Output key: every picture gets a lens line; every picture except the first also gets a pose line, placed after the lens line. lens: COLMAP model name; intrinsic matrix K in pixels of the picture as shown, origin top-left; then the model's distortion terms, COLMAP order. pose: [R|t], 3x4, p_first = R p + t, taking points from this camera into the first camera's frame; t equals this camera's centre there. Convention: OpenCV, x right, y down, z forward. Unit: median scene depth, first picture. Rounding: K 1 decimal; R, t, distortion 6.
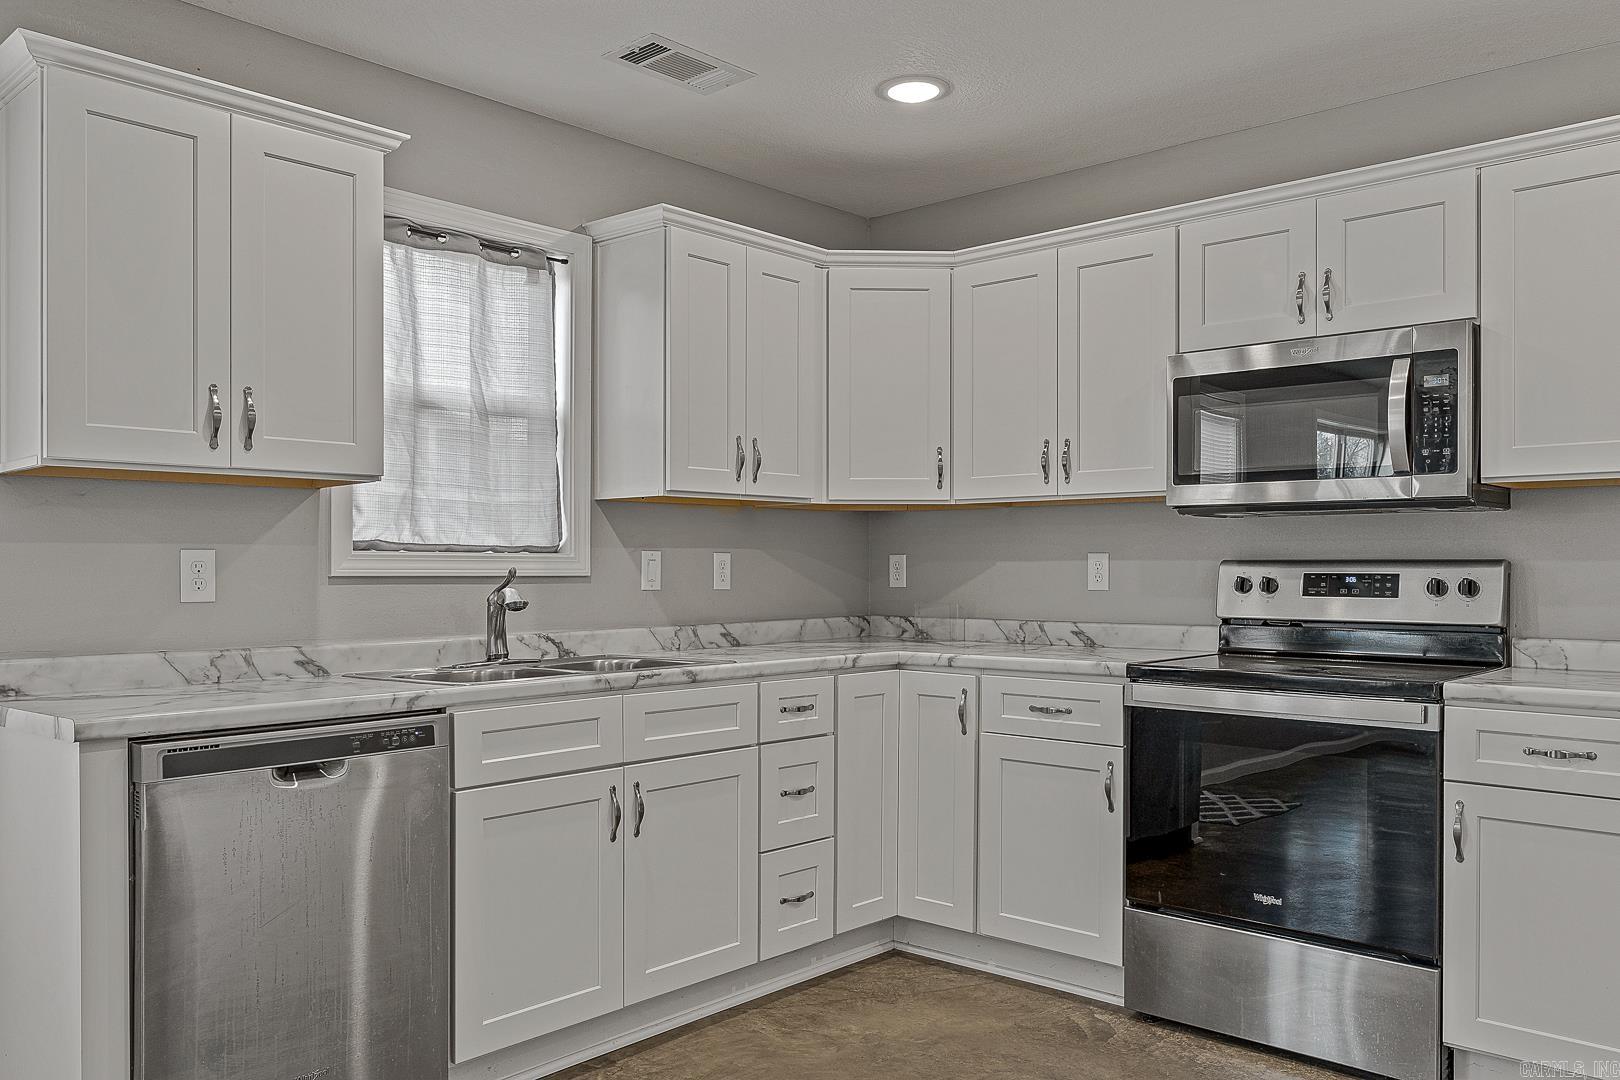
lens RADIAL K [[1263.6, 0, 812.5], [0, 1263.6, 568.3], [0, 0, 1]] dist [0.004482, 0.001894]
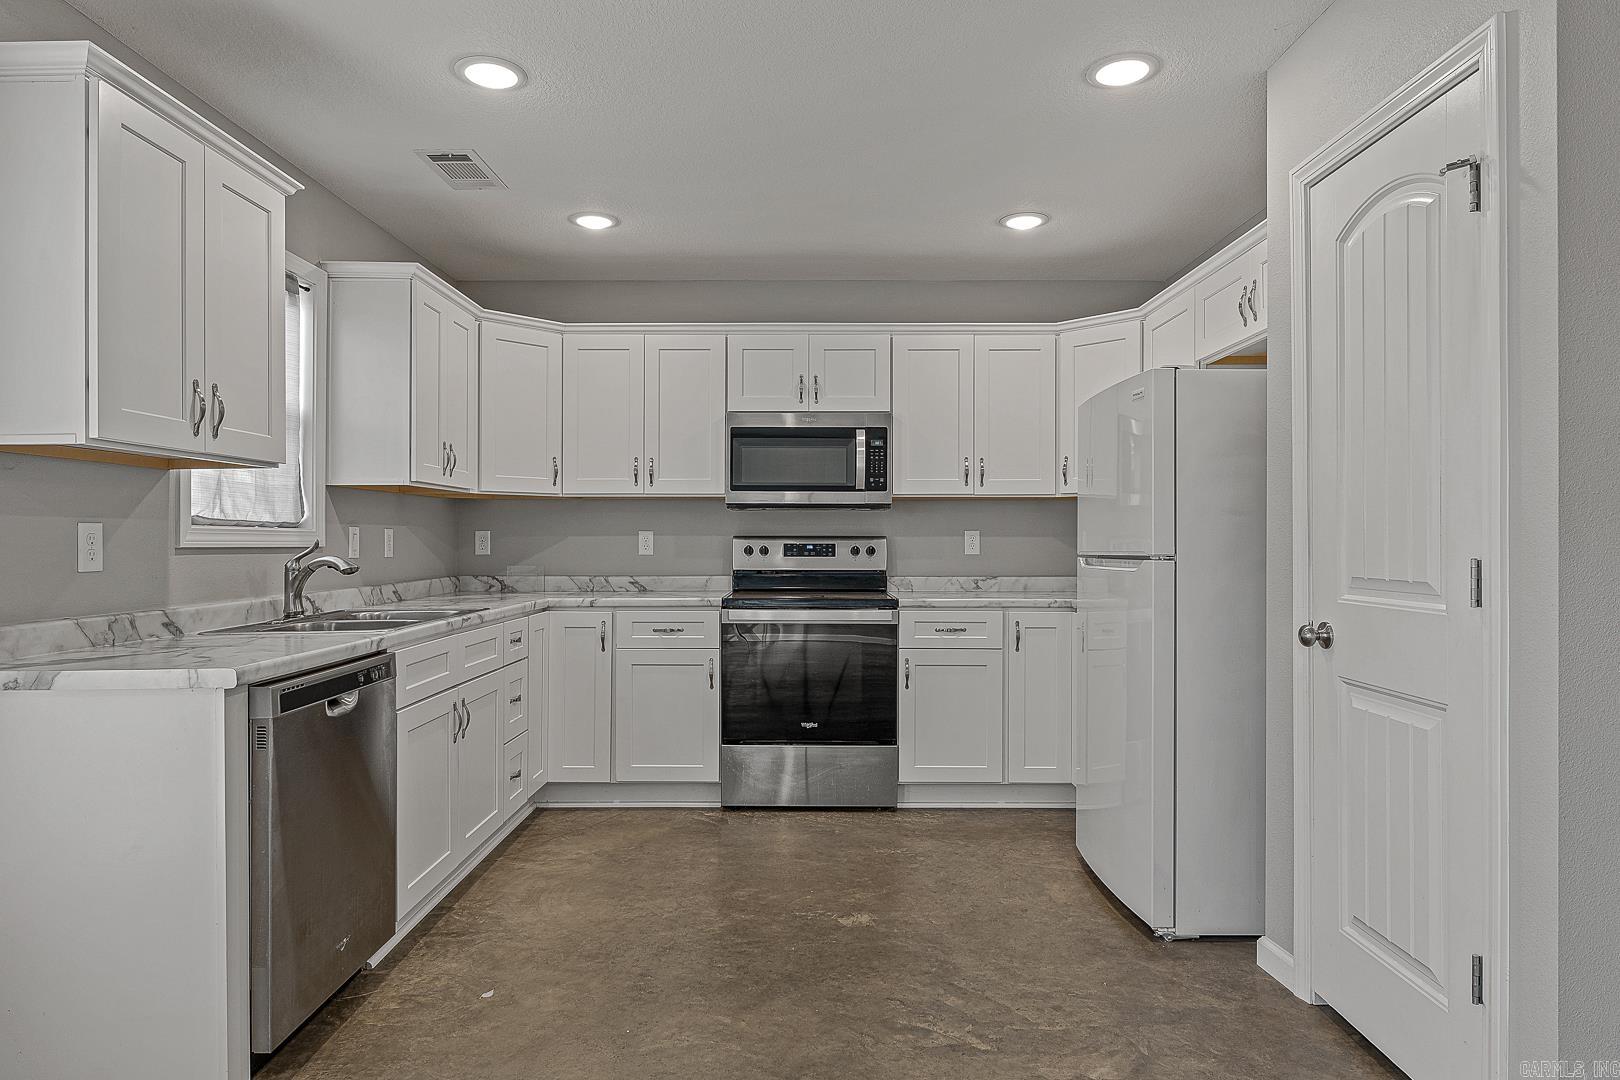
lens RADIAL K [[961.7, 0, 810.0], [0, 961.7, 540.0], [0, 0, 1]] dist [-0.002280, -0.000444]
pose [[0.744176, 0.000769, 0.667984, -0.496154], [0.000226, 0.999999, -0.001403, 0.000887], [-0.667984, 0.001195, 0.744175, -0.015210]]
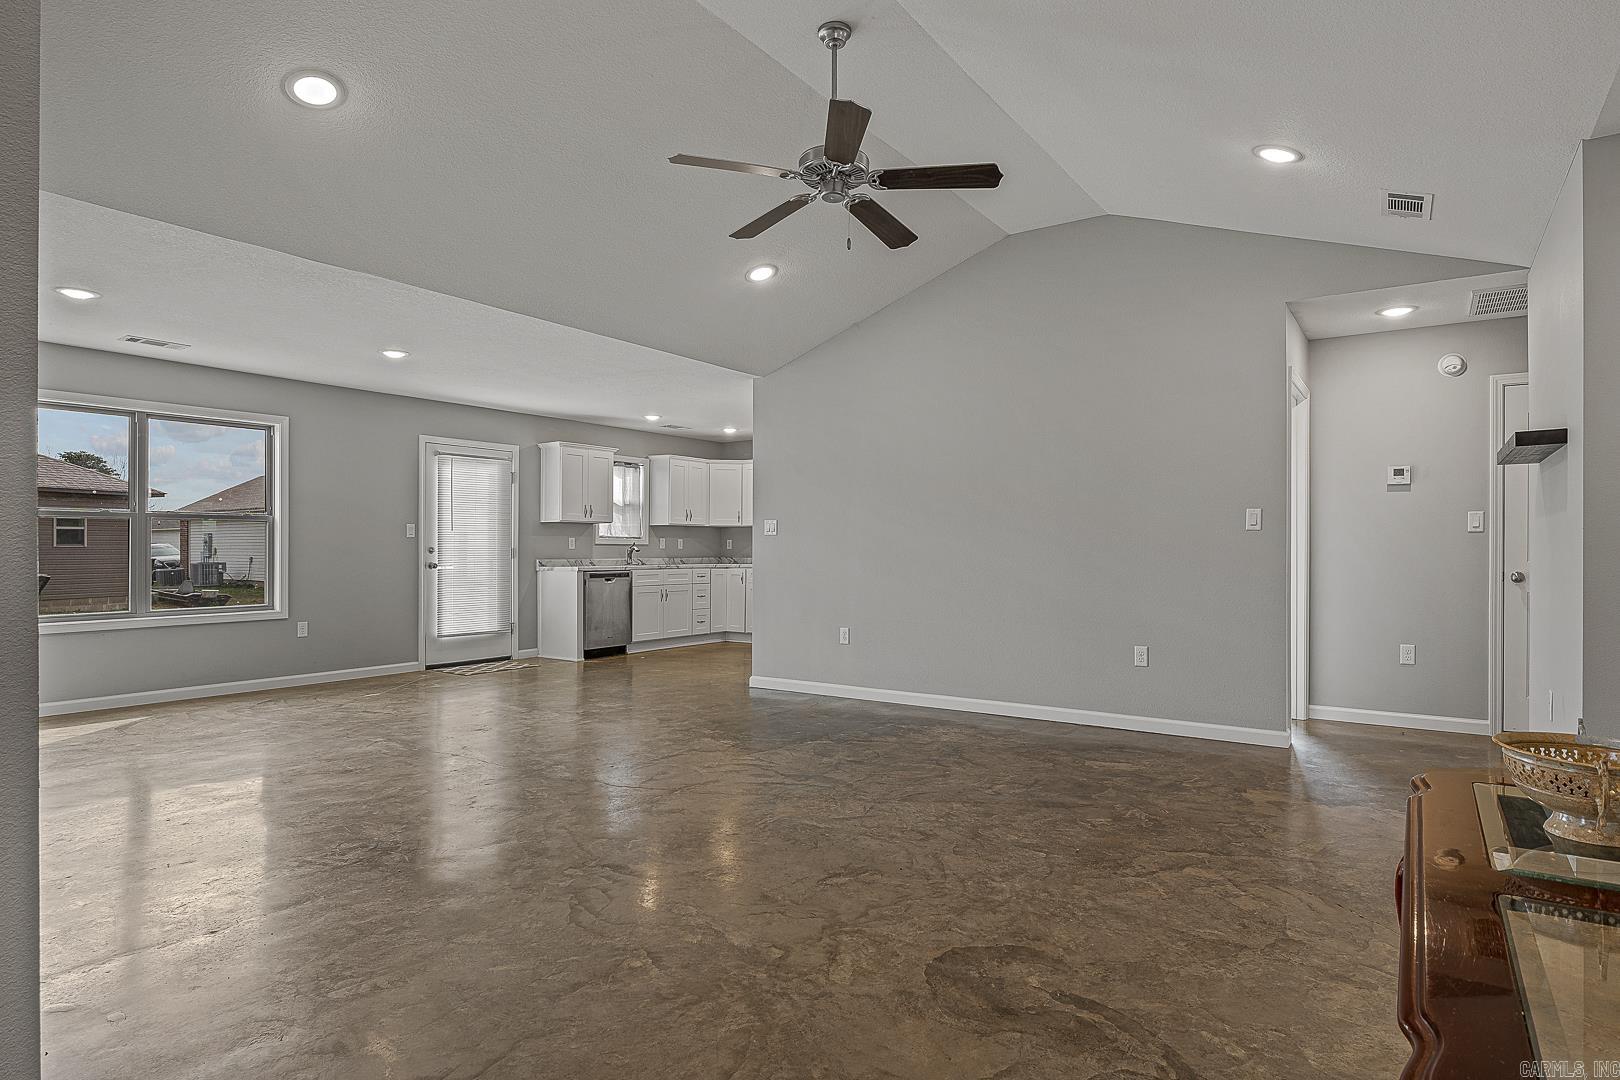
lens RADIAL K [[872.3, 0, 810.0], [0, 872.3, 540.0], [0, 0, 1]] dist [-0.001006, -0.000436]
pose [[0.992065, 0.002510, 0.125700, -0.019081], [-0.000662, 0.999891, -0.014744, 0.034639], [-0.125724, 0.014544, 0.991959, -1.955093]]
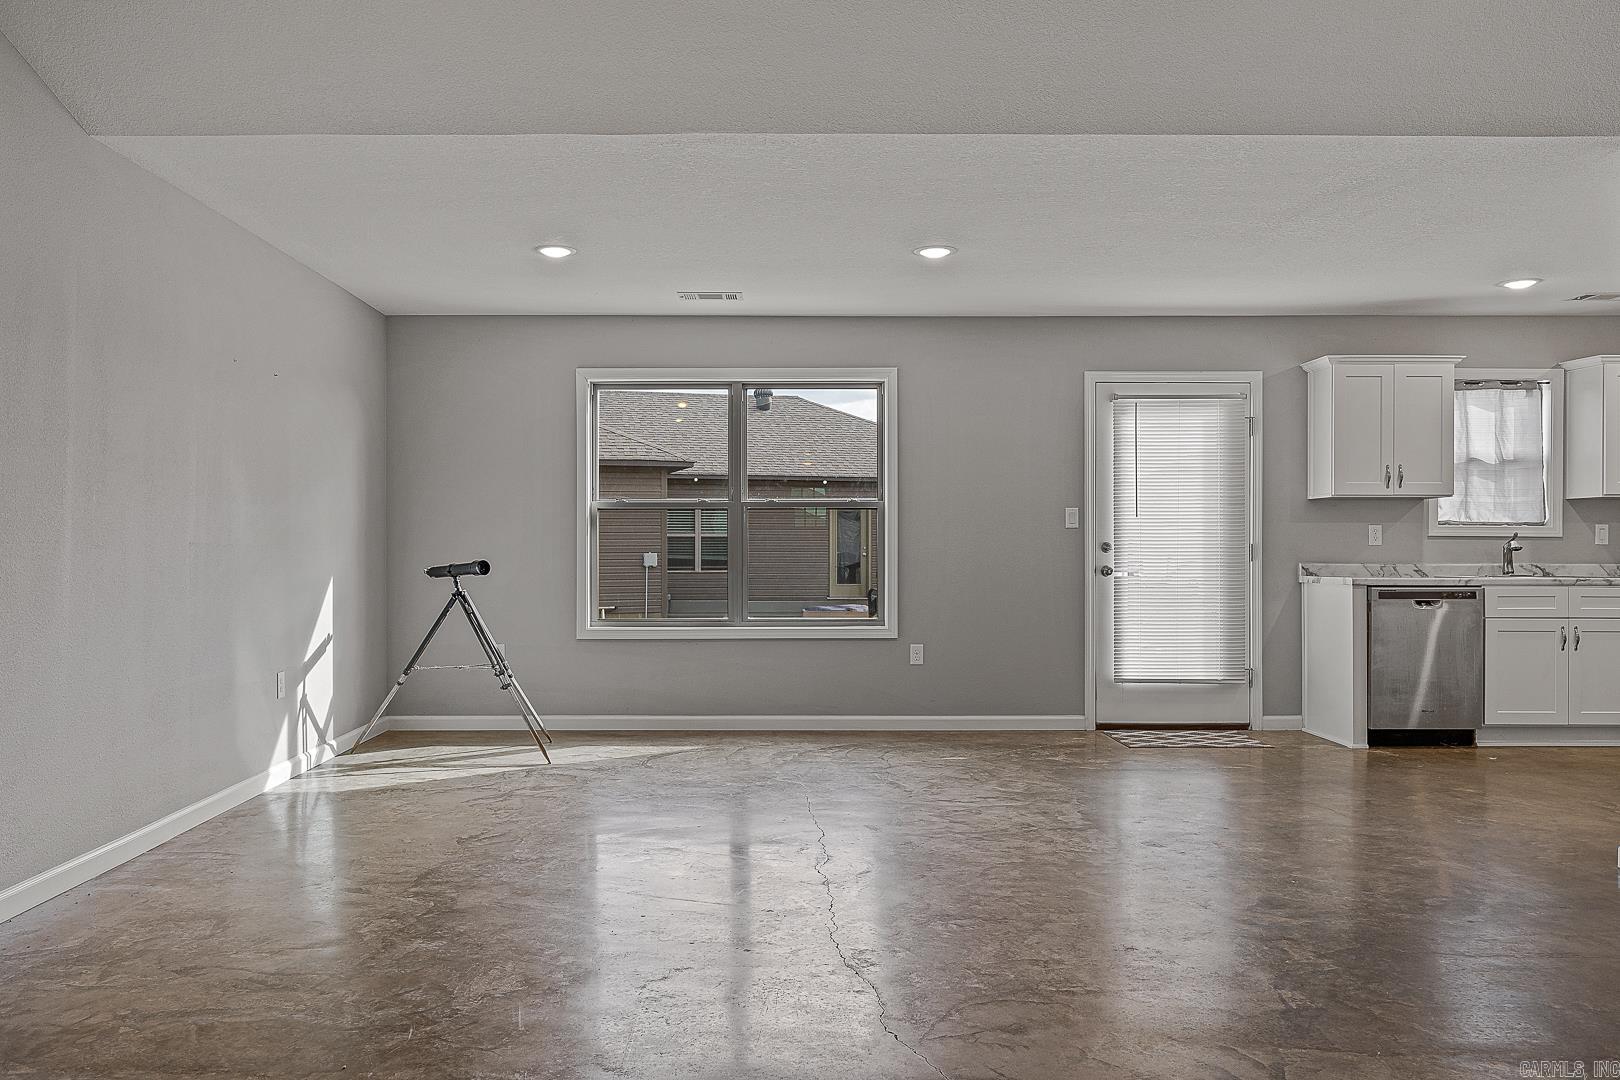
lens RADIAL K [[1200.5, 0, 759.9], [0, 1200.5, 540.5], [0, 0, 1]] dist [-0.001927, -0.004253]
pose [[0.675993, 0.001761, -0.736906, 0.406461], [-0.004233, 0.999990, -0.001493, 0.022245], [0.736896, 0.004129, 0.675994, -1.366034]]
